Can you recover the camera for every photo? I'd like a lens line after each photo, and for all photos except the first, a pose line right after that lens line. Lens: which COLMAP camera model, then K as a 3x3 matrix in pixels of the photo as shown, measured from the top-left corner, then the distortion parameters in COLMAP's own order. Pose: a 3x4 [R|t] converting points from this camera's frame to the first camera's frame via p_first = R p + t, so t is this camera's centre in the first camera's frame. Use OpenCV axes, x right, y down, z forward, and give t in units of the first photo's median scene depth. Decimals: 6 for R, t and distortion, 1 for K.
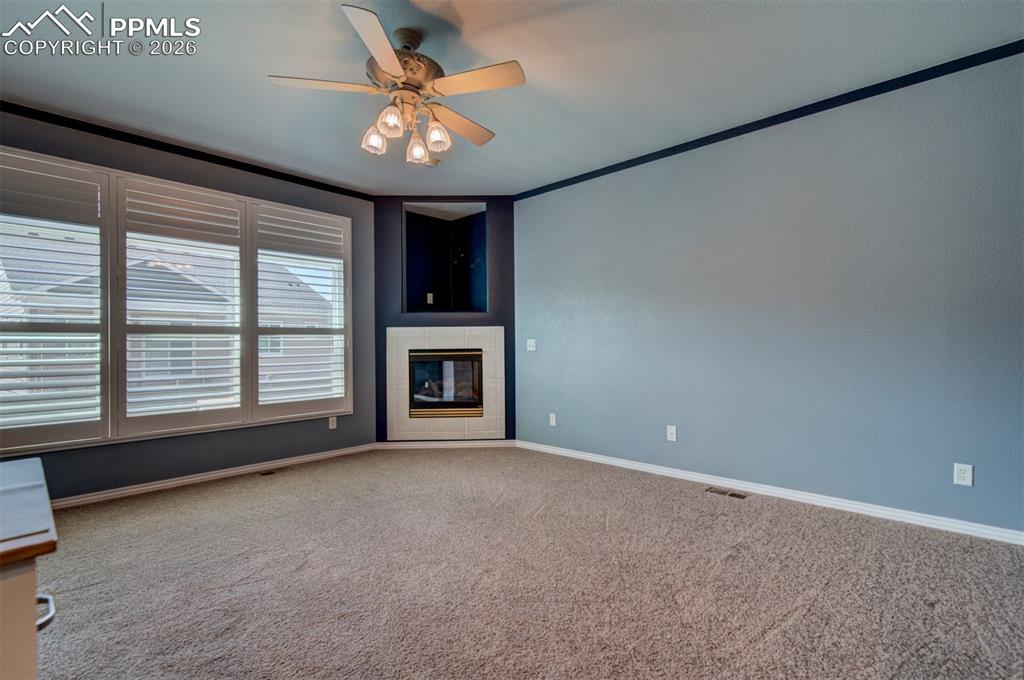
lens RADIAL K [[463.8, 0, 505.4], [0, 463.8, 340.5], [0, 0, 1]] dist [0.000663, 0.000107]
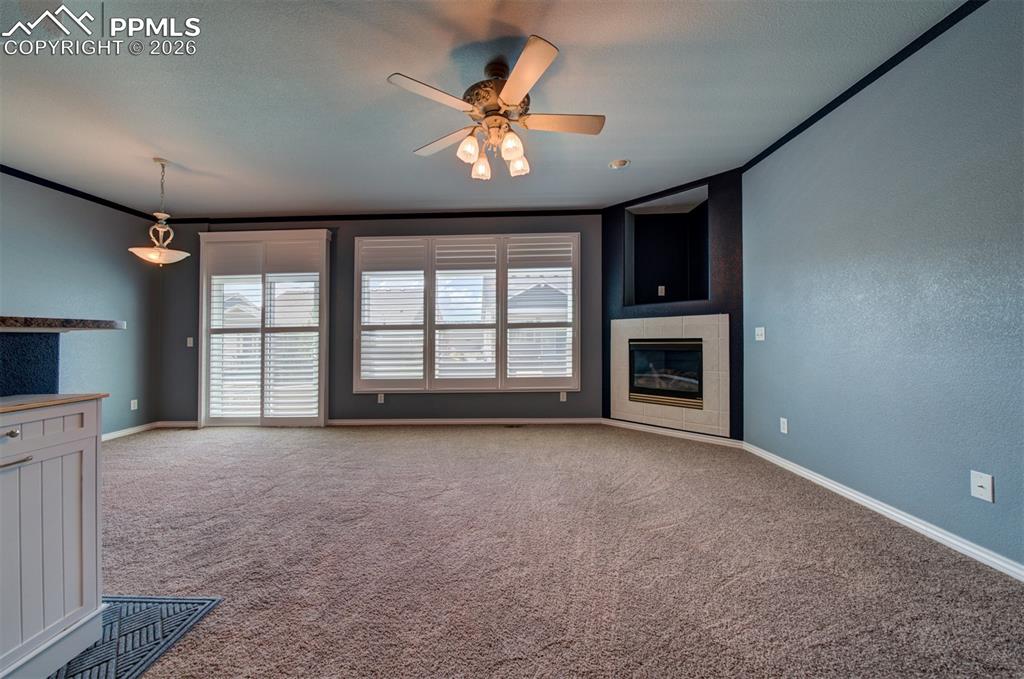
lens RADIAL K [[357.3, 0, 507.2], [0, 357.3, 332.5], [0, 0, 1]] dist [-0.002488, -0.000157]
pose [[0.668196, -0.010871, -0.743906, 0.248625], [0.014775, 0.999890, -0.001340, 0.000537], [0.743839, -0.010096, 0.668283, 0.226356]]
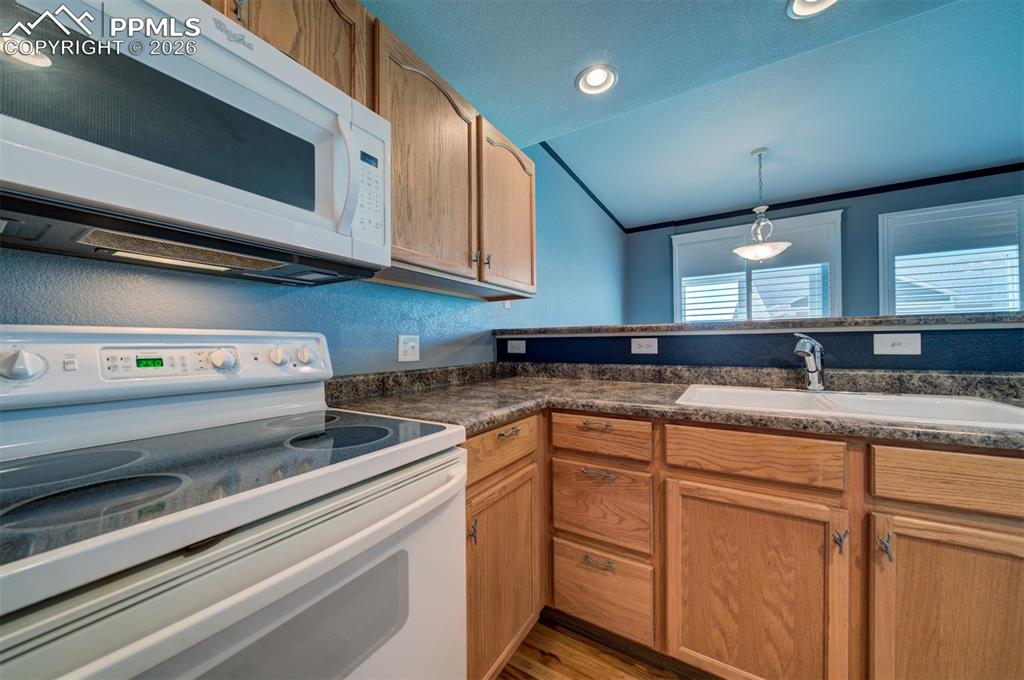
lens RADIAL K [[353.1, 0, 504.9], [0, 353.1, 343.7], [0, 0, 1]] dist [-0.007164, -0.000081]
pose [[0.194208, 0.005188, -0.980947, -0.154576], [0.014476, 0.999862, 0.008153, -0.001857], [0.980854, -0.015784, 0.194106, -0.383132]]
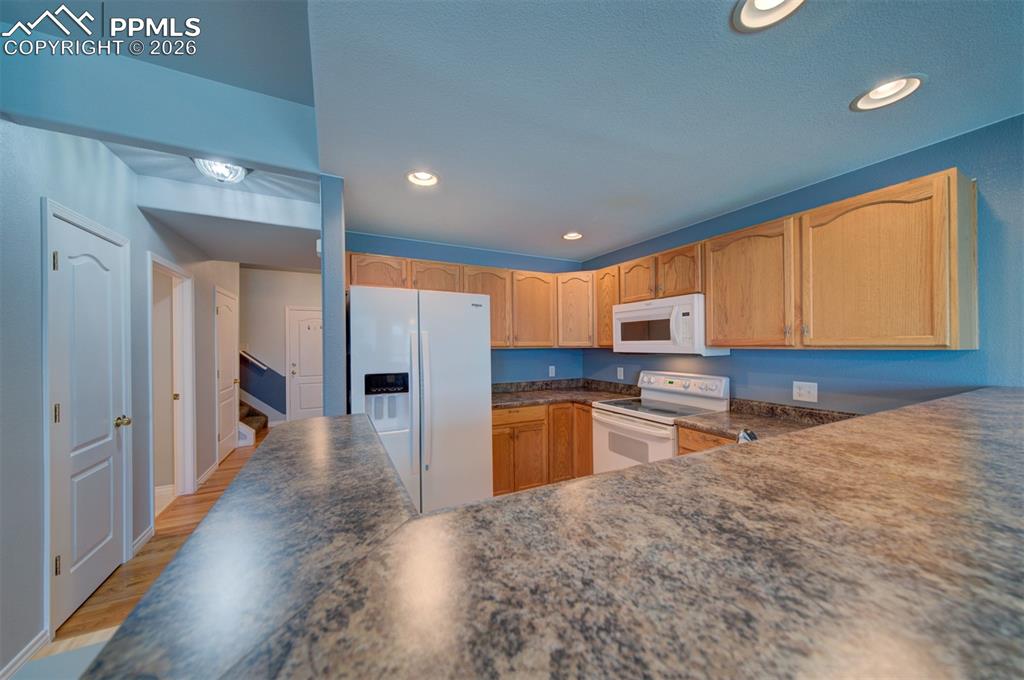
lens RADIAL K [[354.2, 0, 508.9], [0, 354.2, 337.5], [0, 0, 1]] dist [0.013259, -0.000022]
pose [[-0.938020, 0.019098, 0.346054, -0.301698], [0.011017, 0.999619, -0.025305, -0.060639], [-0.346406, -0.019924, -0.937873, 0.176493]]
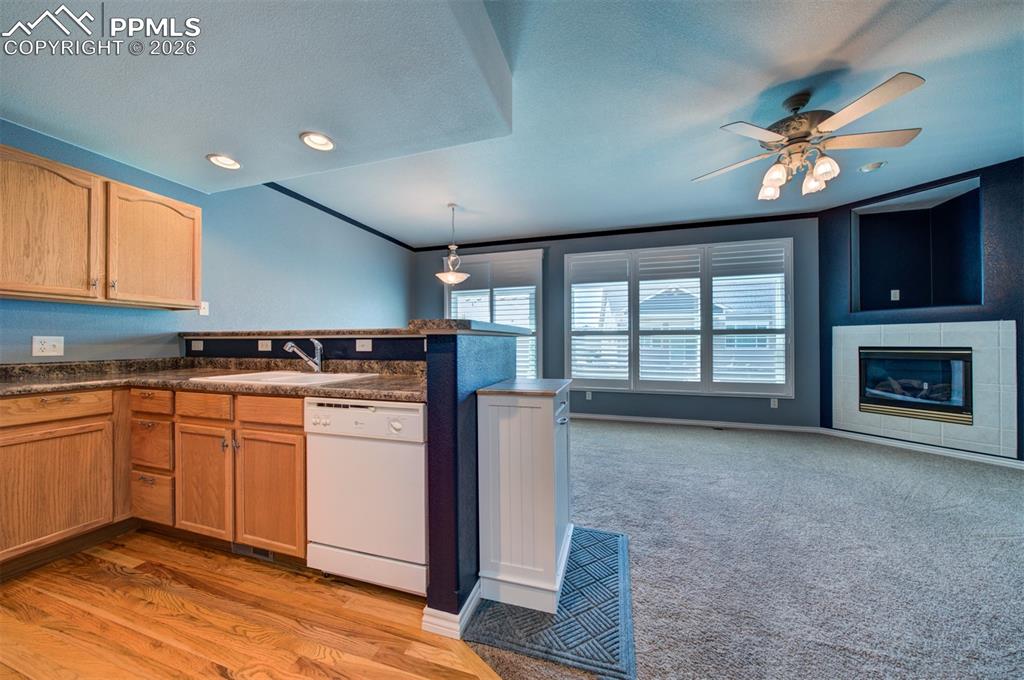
lens RADIAL K [[347.7, 0, 508.1], [0, 347.7, 339.1], [0, 0, 1]] dist [-0.022360, 0.003778]
pose [[0.437473, -0.001014, -0.899231, 0.150430], [0.005104, 0.999986, 0.001355, -0.003105], [0.899217, -0.005183, 0.437472, -0.064136]]
